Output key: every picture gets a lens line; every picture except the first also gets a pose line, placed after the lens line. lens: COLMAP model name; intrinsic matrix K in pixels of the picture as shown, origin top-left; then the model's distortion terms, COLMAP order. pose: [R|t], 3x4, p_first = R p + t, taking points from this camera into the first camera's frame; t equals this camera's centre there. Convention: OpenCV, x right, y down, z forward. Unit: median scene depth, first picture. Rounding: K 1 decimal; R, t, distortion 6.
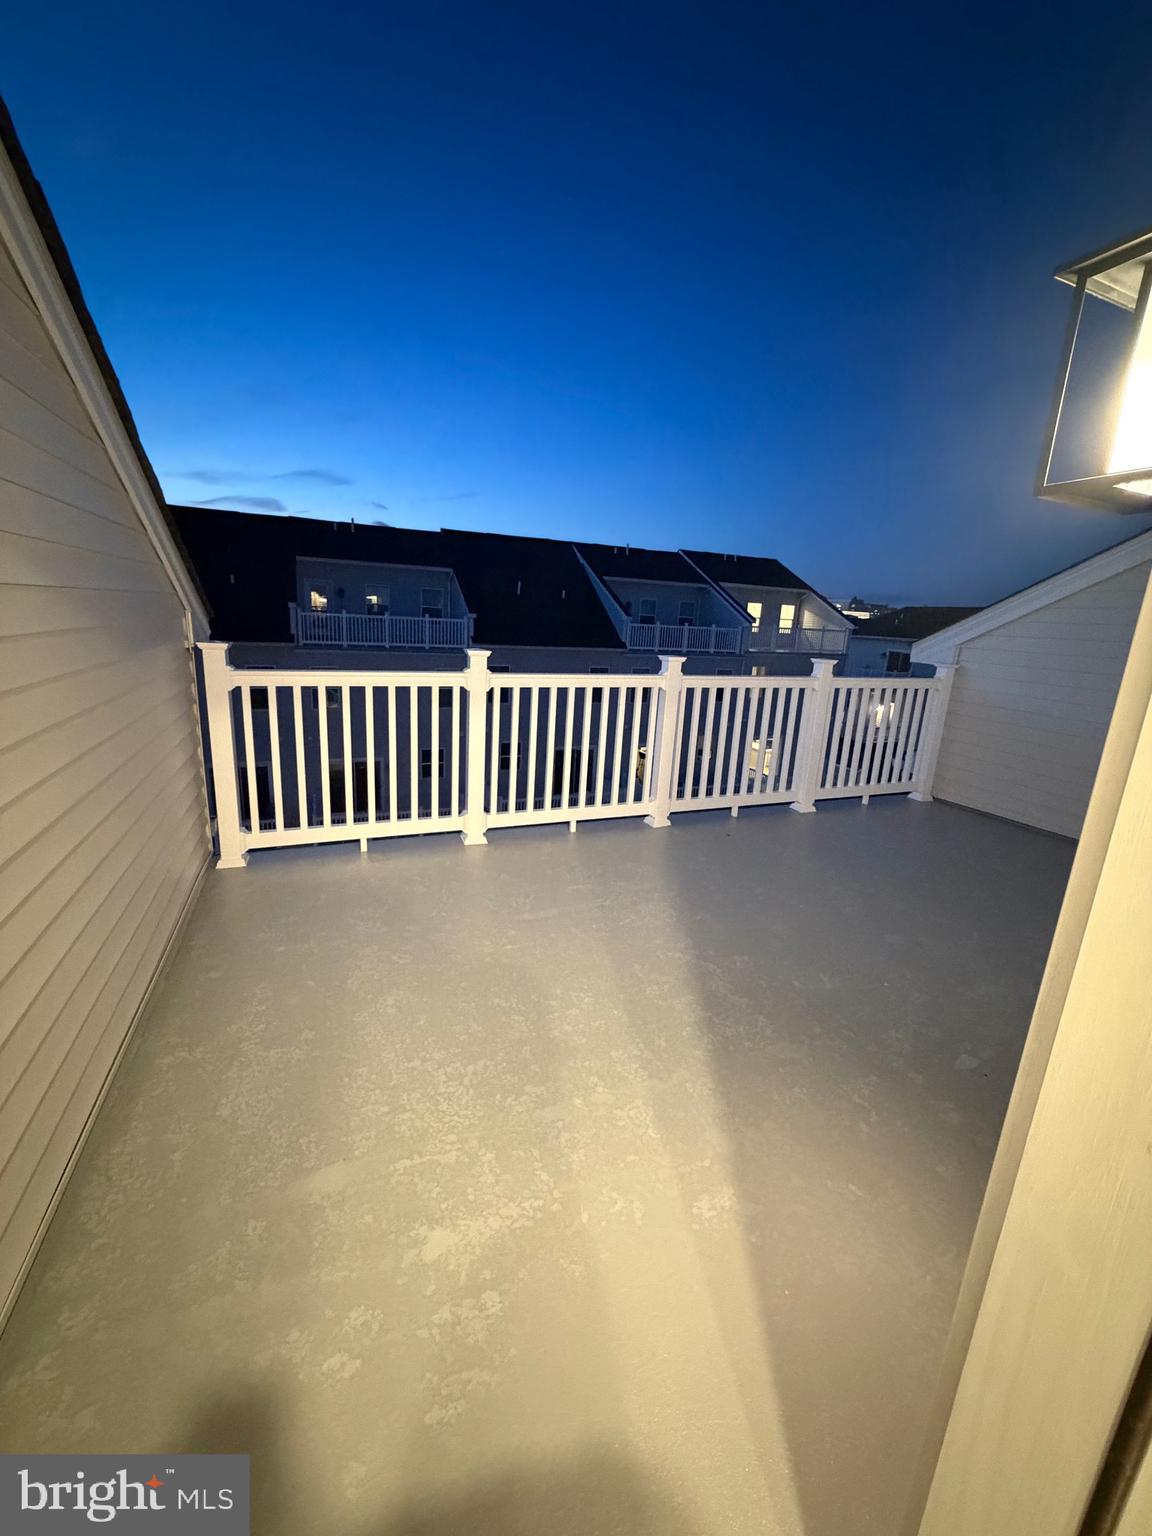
lens RADIAL K [[615.0, 0, 579.8], [0, 615.0, 766.2], [0, 0, 1]] dist [0.001104, -0.000032]
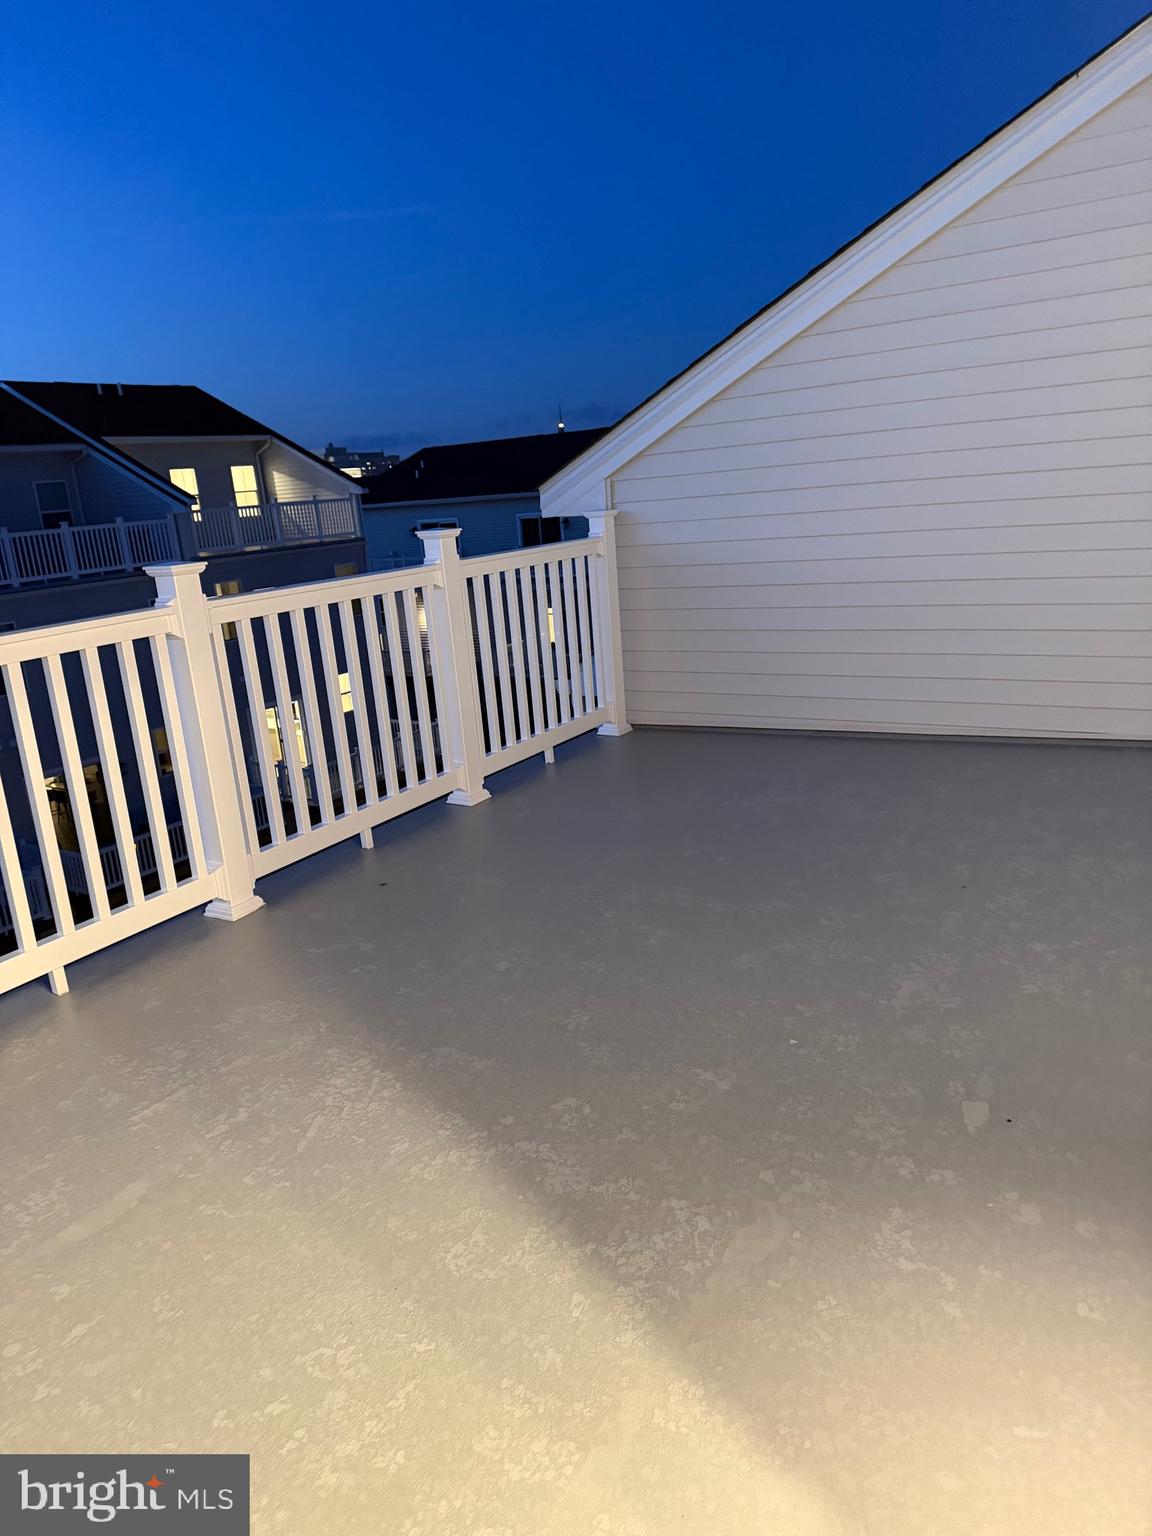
lens RADIAL K [[1080.0, 0, 578.0], [0, 1080.0, 767.6], [0, 0, 1]] dist [0.022860, -0.025650]
pose [[0.805931, -0.259757, 0.531979, -0.070884], [0.254134, 0.963391, 0.085405, -0.016891], [-0.534688, 0.066364, 0.842439, 0.118059]]
